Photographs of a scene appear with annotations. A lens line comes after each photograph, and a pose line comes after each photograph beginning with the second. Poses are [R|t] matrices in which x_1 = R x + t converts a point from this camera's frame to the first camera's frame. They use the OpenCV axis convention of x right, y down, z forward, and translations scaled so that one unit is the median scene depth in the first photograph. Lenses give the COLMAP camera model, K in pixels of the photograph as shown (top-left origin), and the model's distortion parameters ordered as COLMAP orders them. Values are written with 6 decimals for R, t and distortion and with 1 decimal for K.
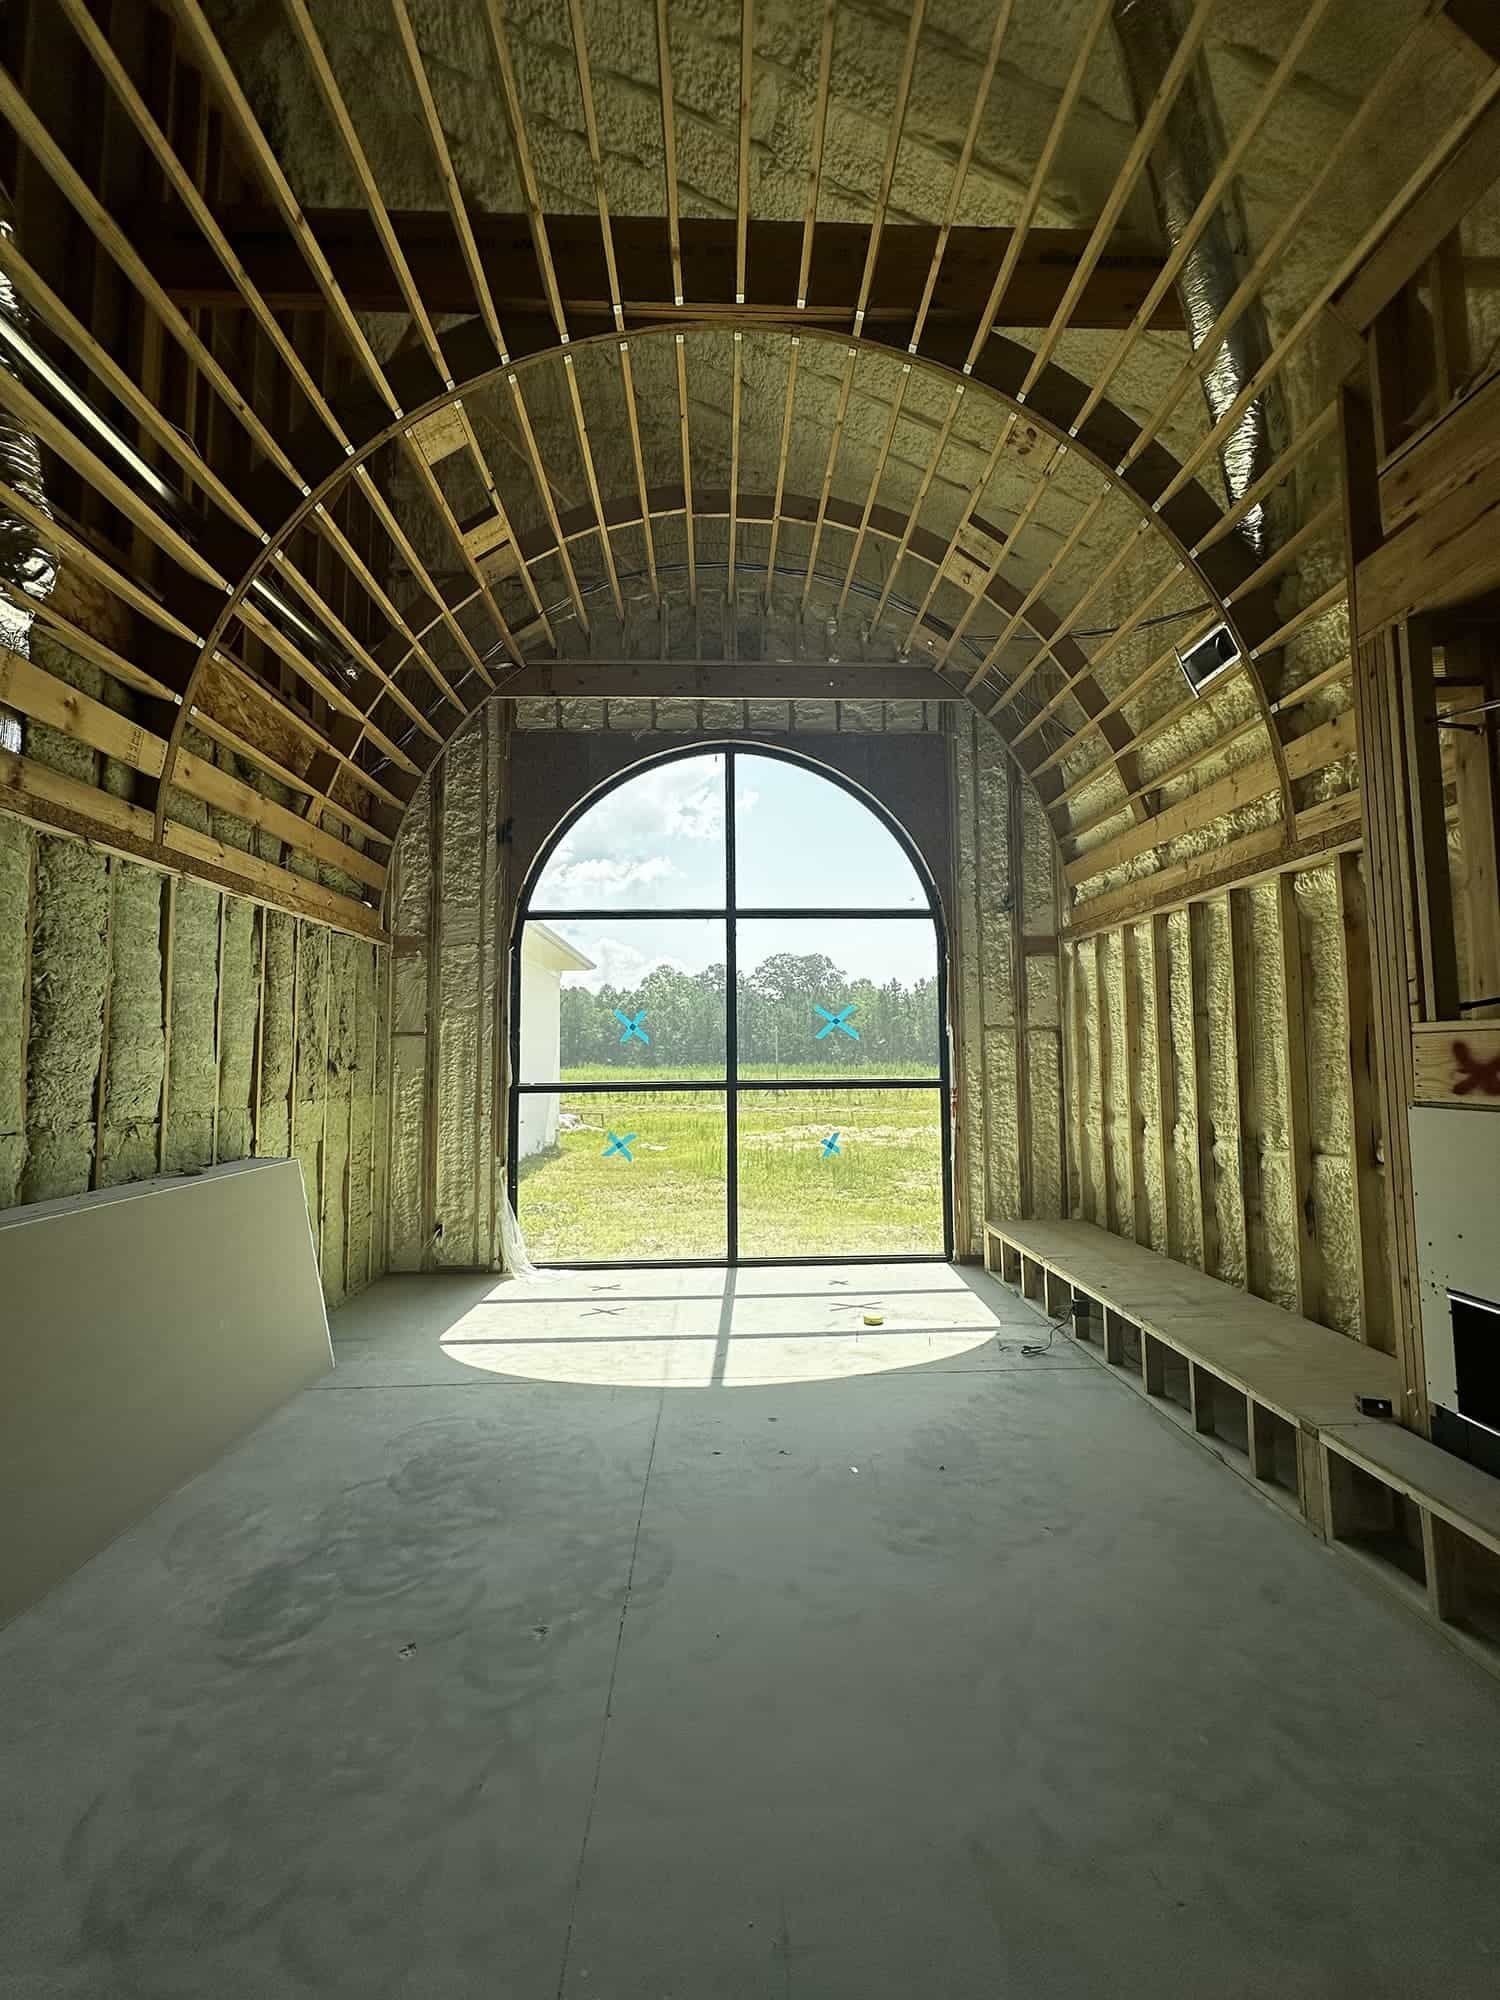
lens RADIAL K [[794.7, 0, 748.1], [0, 794.7, 1002.4], [0, 0, 1]] dist [-0.003414, 0.000374]
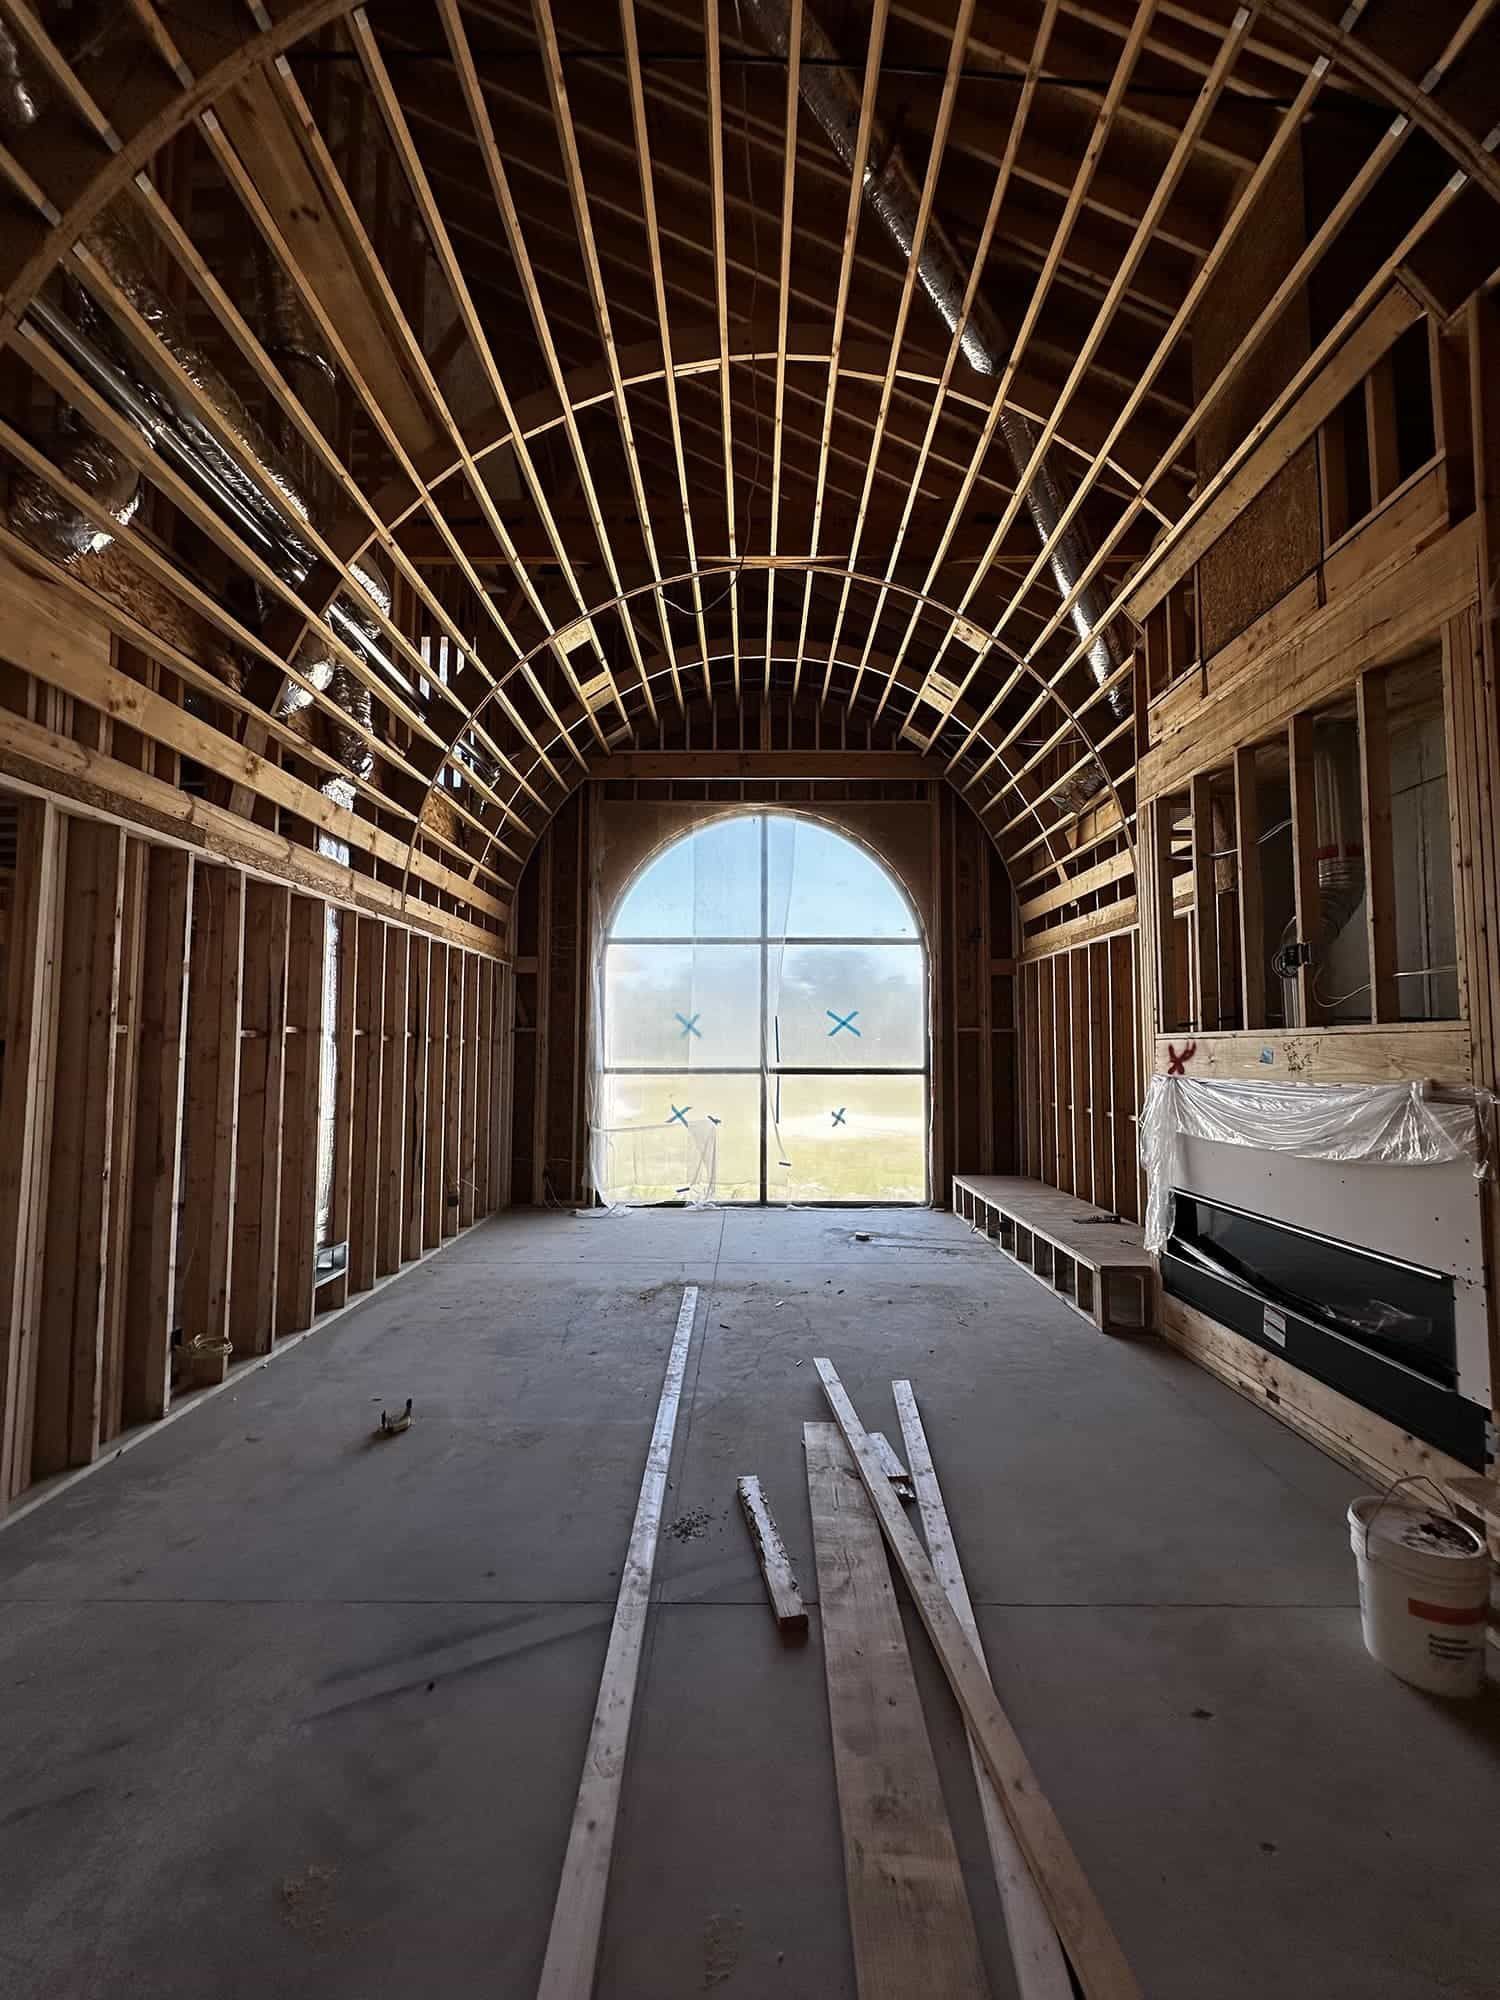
lens RADIAL K [[794.7, 0, 748.1], [0, 794.7, 1002.4], [0, 0, 1]] dist [-0.003414, 0.000374]
pose [[0.999054, 0.009160, -0.042500, 0.013384], [-0.008818, 0.999927, 0.008228, -0.030864], [0.042572, -0.007846, 0.999063, -0.489368]]
